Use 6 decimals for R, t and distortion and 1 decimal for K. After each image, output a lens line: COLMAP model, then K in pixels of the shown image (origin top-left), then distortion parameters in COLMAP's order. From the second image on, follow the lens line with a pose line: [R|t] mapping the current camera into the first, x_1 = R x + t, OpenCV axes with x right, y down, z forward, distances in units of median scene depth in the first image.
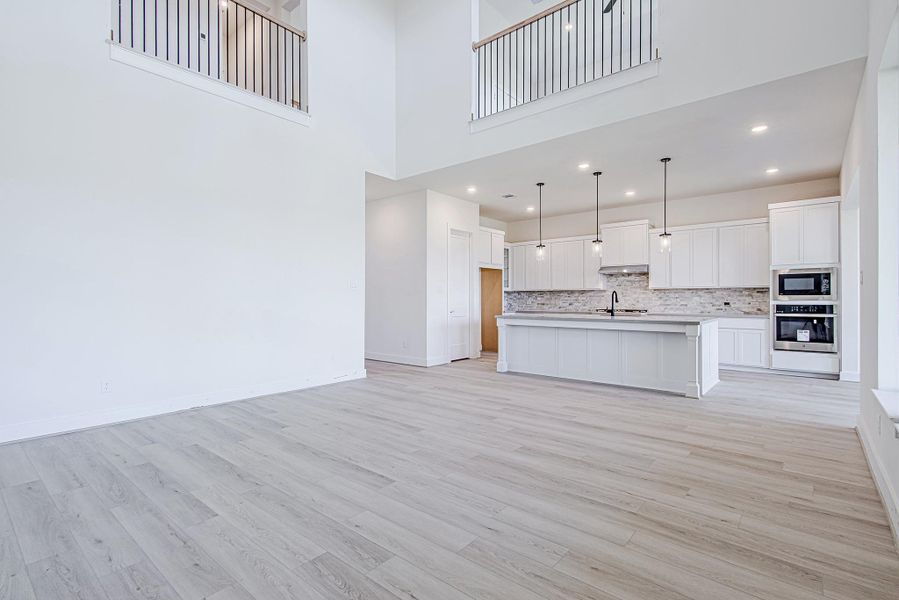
lens RADIAL K [[426.1, 0, 452.7], [0, 426.1, 298.4], [0, 0, 1]] dist [0.013798, -0.005564]
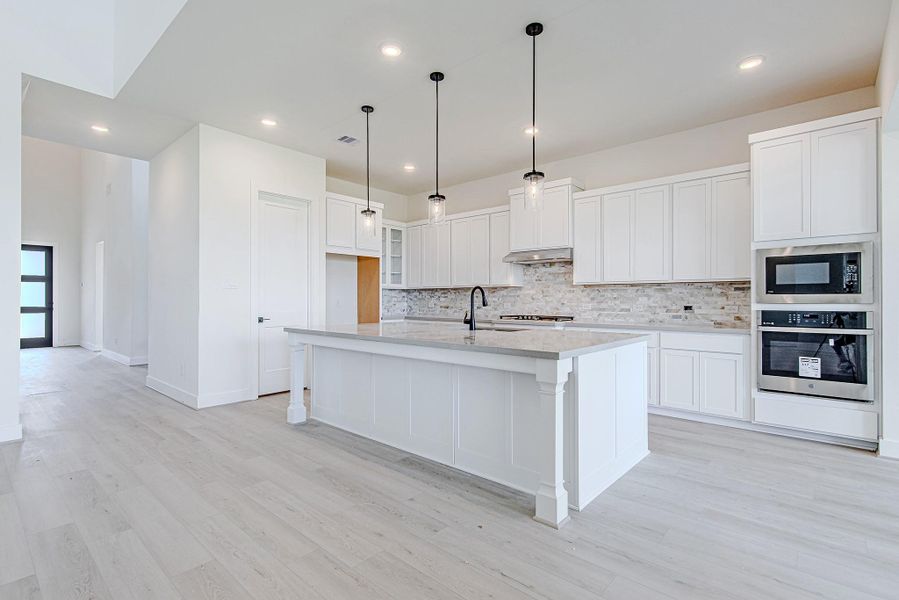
lens RADIAL K [[426.1, 0, 451.5], [0, 426.1, 298.8], [0, 0, 1]] dist [0.013798, -0.005564]
pose [[0.999639, 0.001894, -0.026806, 0.362161], [-0.001915, 0.999998, -0.000745, 0.000145], [0.026804, 0.000796, 0.999640, 0.424937]]
